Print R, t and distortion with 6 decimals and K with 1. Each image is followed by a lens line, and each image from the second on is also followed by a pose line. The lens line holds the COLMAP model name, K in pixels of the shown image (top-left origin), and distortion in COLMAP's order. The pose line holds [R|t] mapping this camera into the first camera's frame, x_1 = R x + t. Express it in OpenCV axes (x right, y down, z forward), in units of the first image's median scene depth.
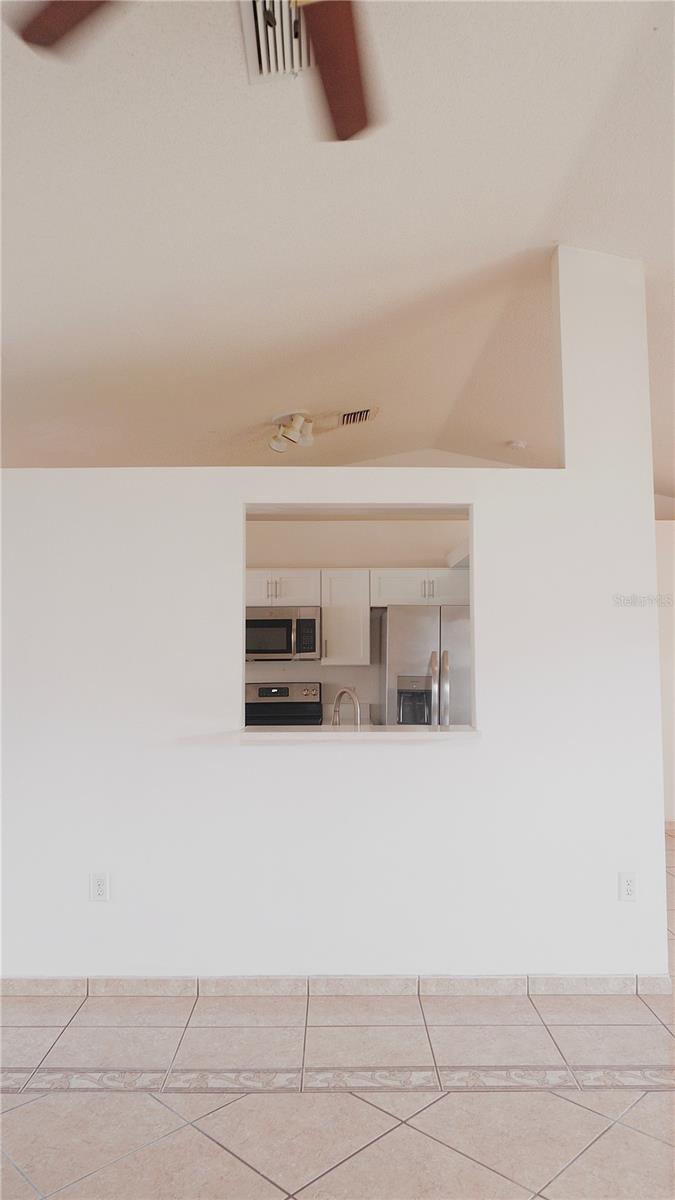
lens RADIAL K [[809.8, 0, 339.1], [0, 809.8, 599.4], [0, 0, 1]] dist [-0.029657, 0.017786]
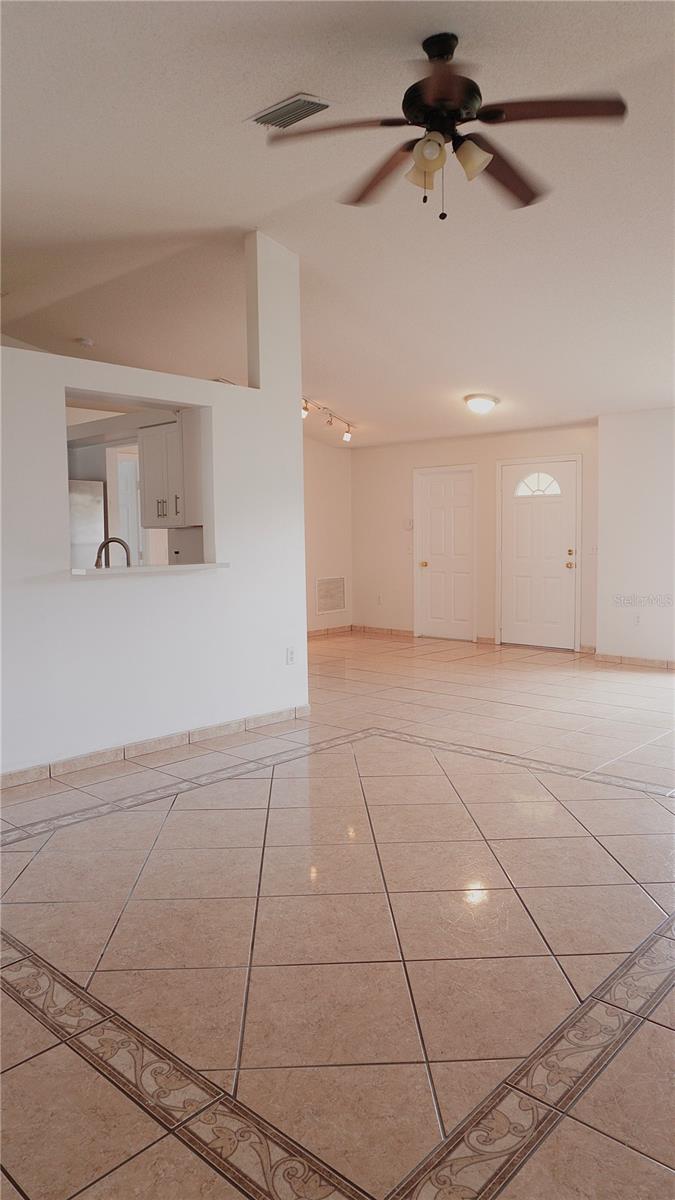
lens RADIAL K [[809.8, 0, 338.2], [0, 809.8, 603.2], [0, 0, 1]] dist [-0.029657, 0.017786]
pose [[0.678893, -0.068825, 0.731005, -0.953444], [-0.037858, 0.990992, 0.128462, 0.042406], [-0.733261, -0.114886, 0.670171, -0.204247]]
